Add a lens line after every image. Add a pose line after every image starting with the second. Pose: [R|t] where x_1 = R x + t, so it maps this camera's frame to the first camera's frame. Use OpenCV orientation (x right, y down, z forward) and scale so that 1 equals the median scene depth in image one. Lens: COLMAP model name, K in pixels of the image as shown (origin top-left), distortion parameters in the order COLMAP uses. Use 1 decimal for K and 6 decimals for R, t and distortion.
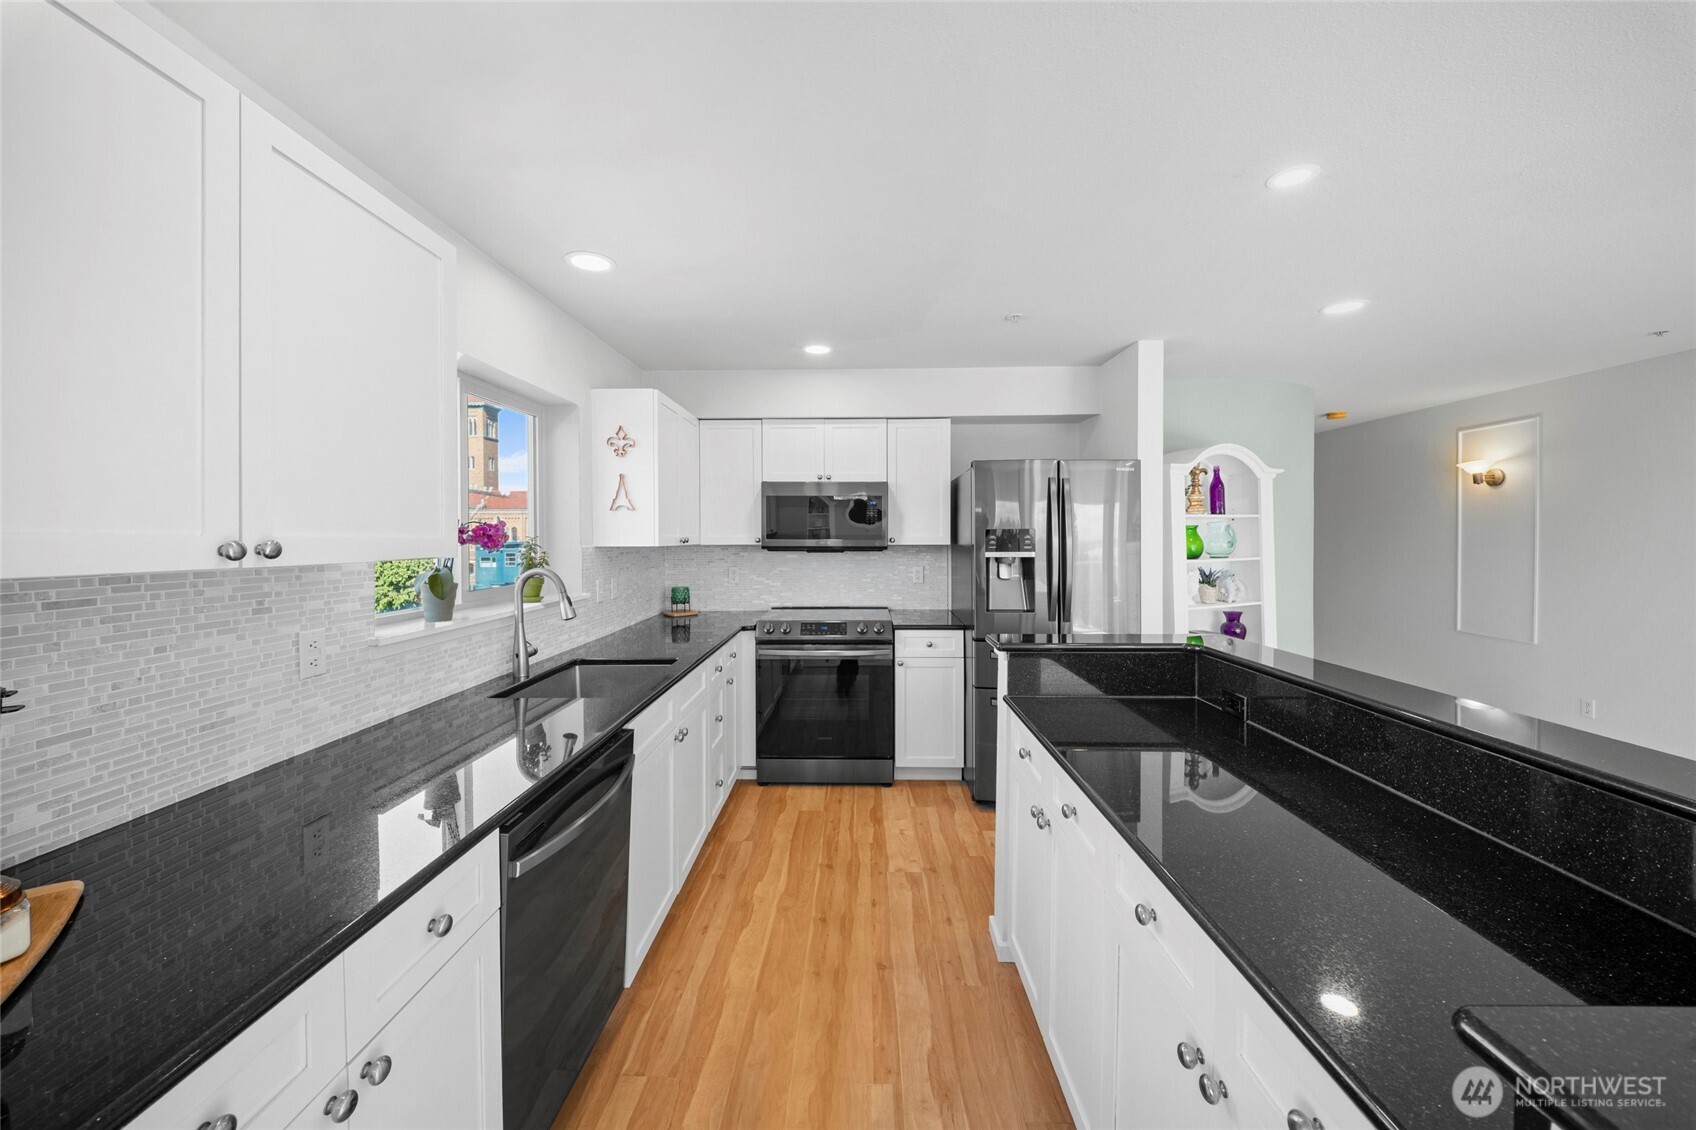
lens RADIAL K [[616.6, 0, 844.1], [0, 616.6, 541.8], [0, 0, 1]] dist [0.005269, -0.004083]
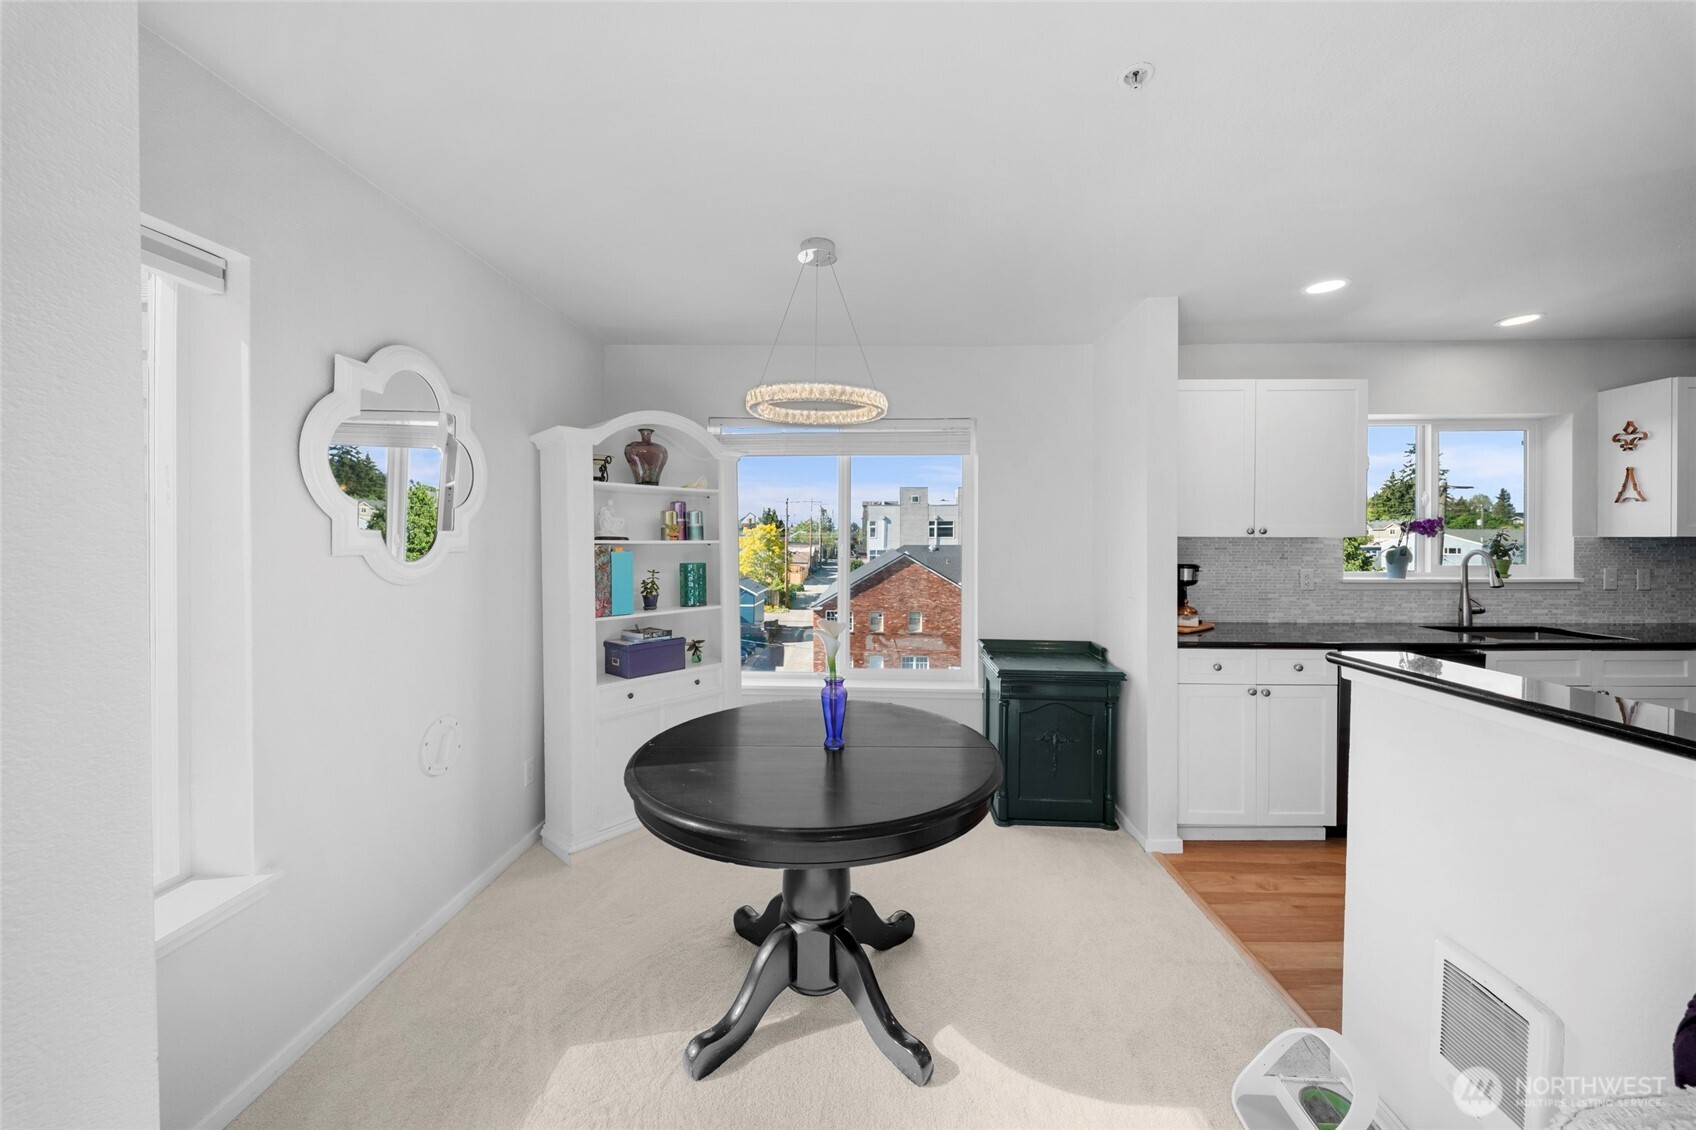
lens RADIAL K [[616.6, 0, 860.7], [0, 616.6, 541.7], [0, 0, 1]] dist [0.005269, -0.004083]
pose [[0.004331, 0.006917, -0.999967, 0.651172], [-0.009530, 0.999931, 0.006875, 0.020398], [0.999945, 0.009500, 0.004396, -0.298109]]
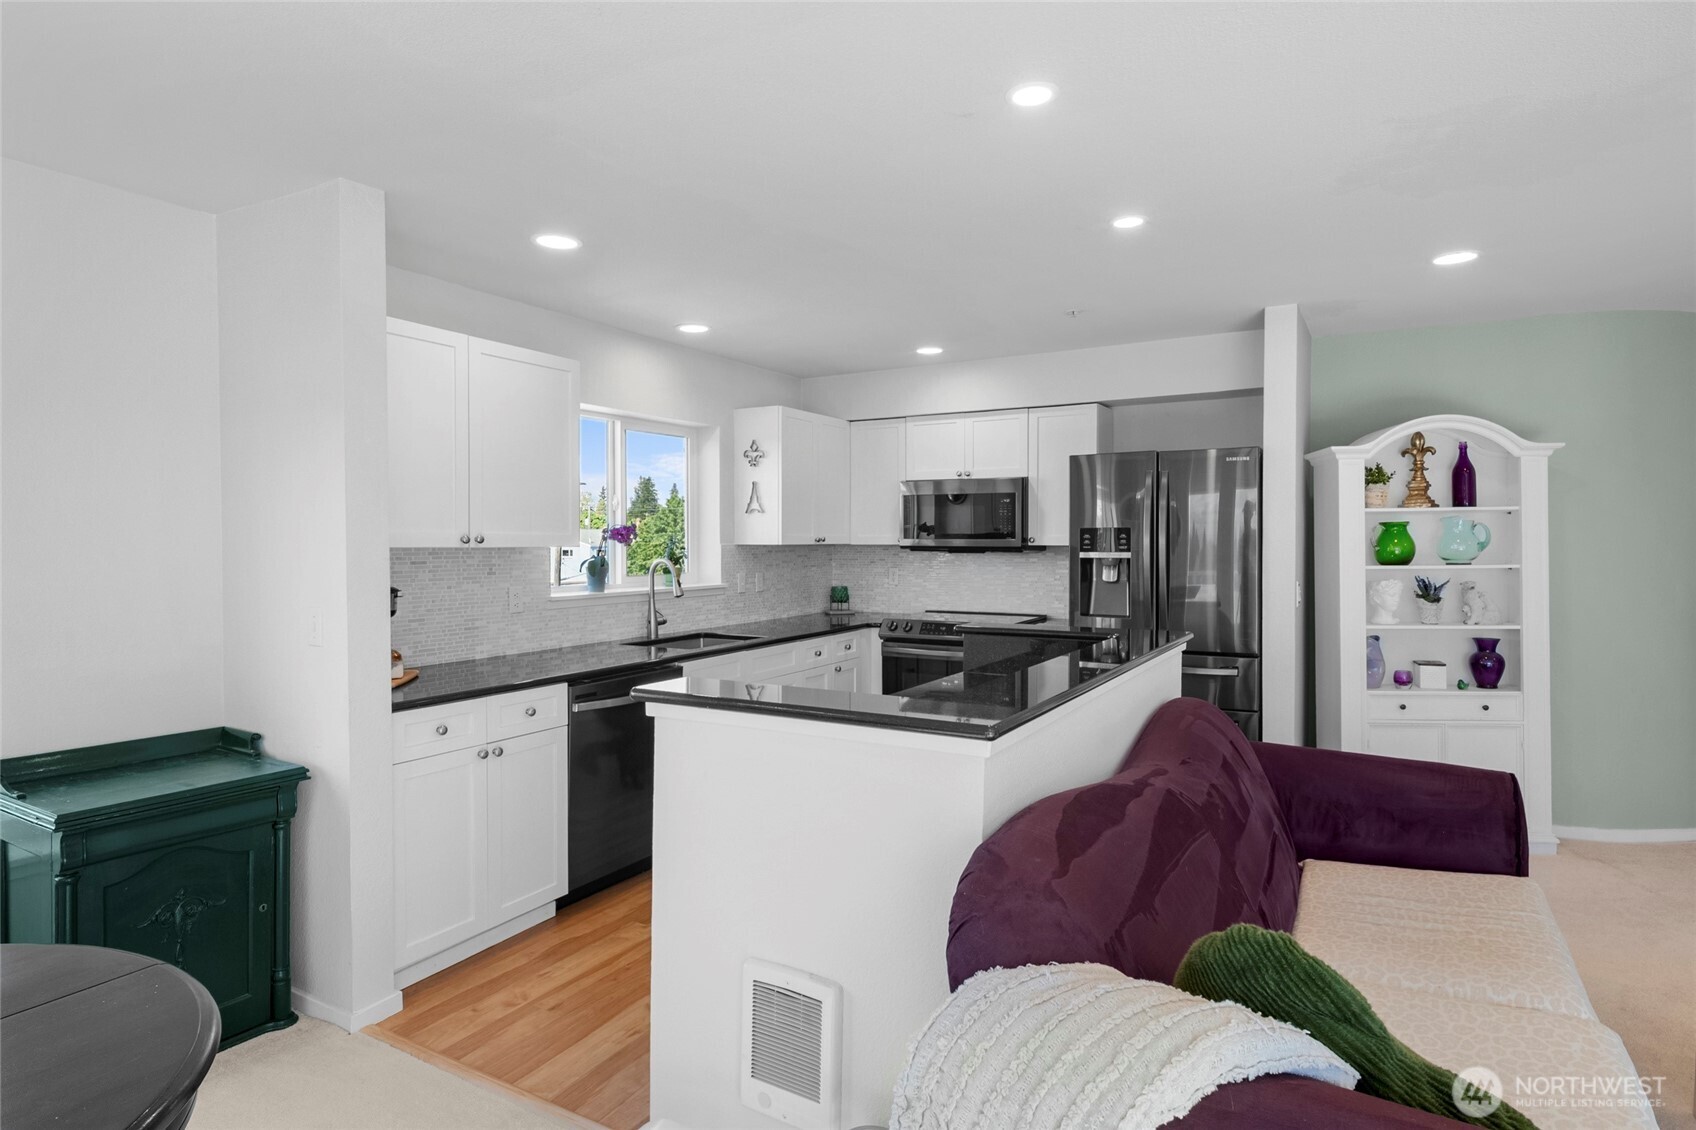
lens RADIAL K [[916.1, 0, 842.7], [0, 916.1, 556.4], [0, 0, 1]] dist [0.014819, -0.005821]
pose [[0.876604, 0.010456, -0.481099, 0.584985], [-0.006075, 0.999925, 0.010662, 0.010389], [0.481174, -0.006423, 0.876601, -0.408335]]
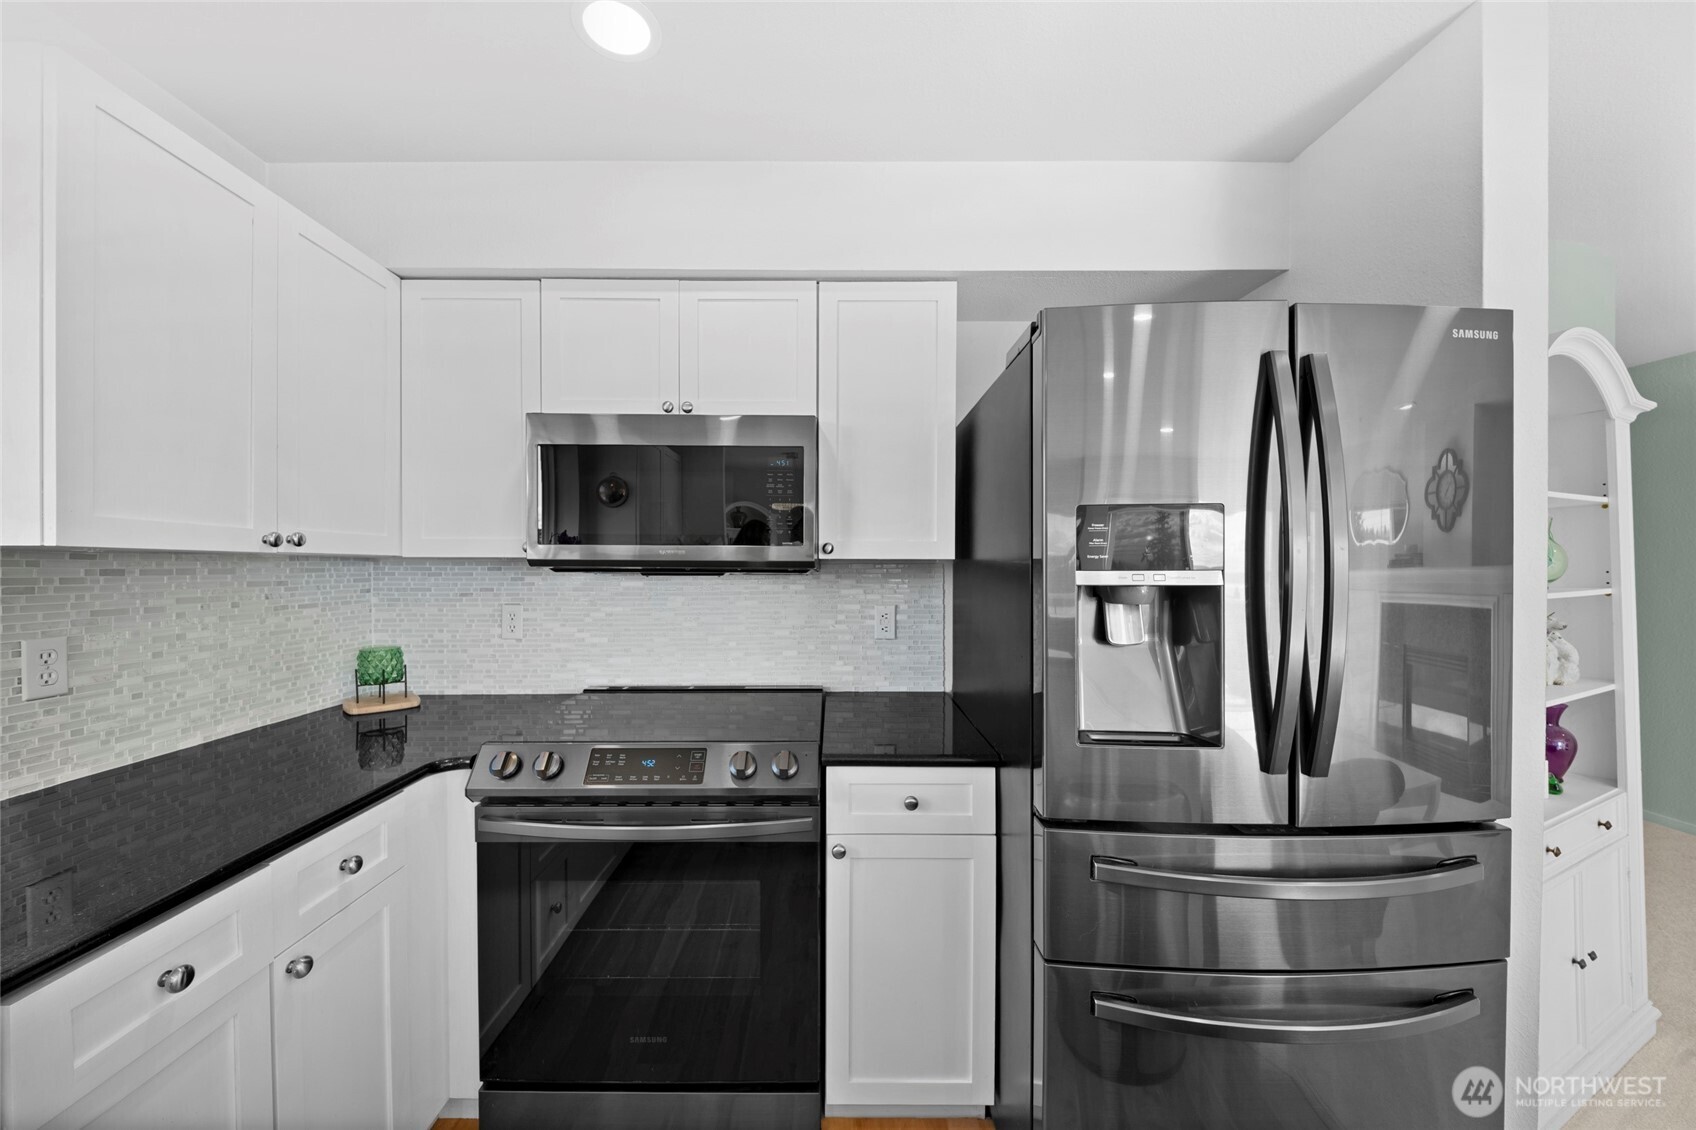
lens RADIAL K [[616.6, 0, 834.3], [0, 616.6, 570.9], [0, 0, 1]] dist [0.005269, -0.004083]
pose [[0.999643, 0.003572, 0.026466, 0.084246], [-0.003454, 0.999984, -0.004498, 0.019304], [-0.026482, 0.004405, 0.999640, 0.650790]]
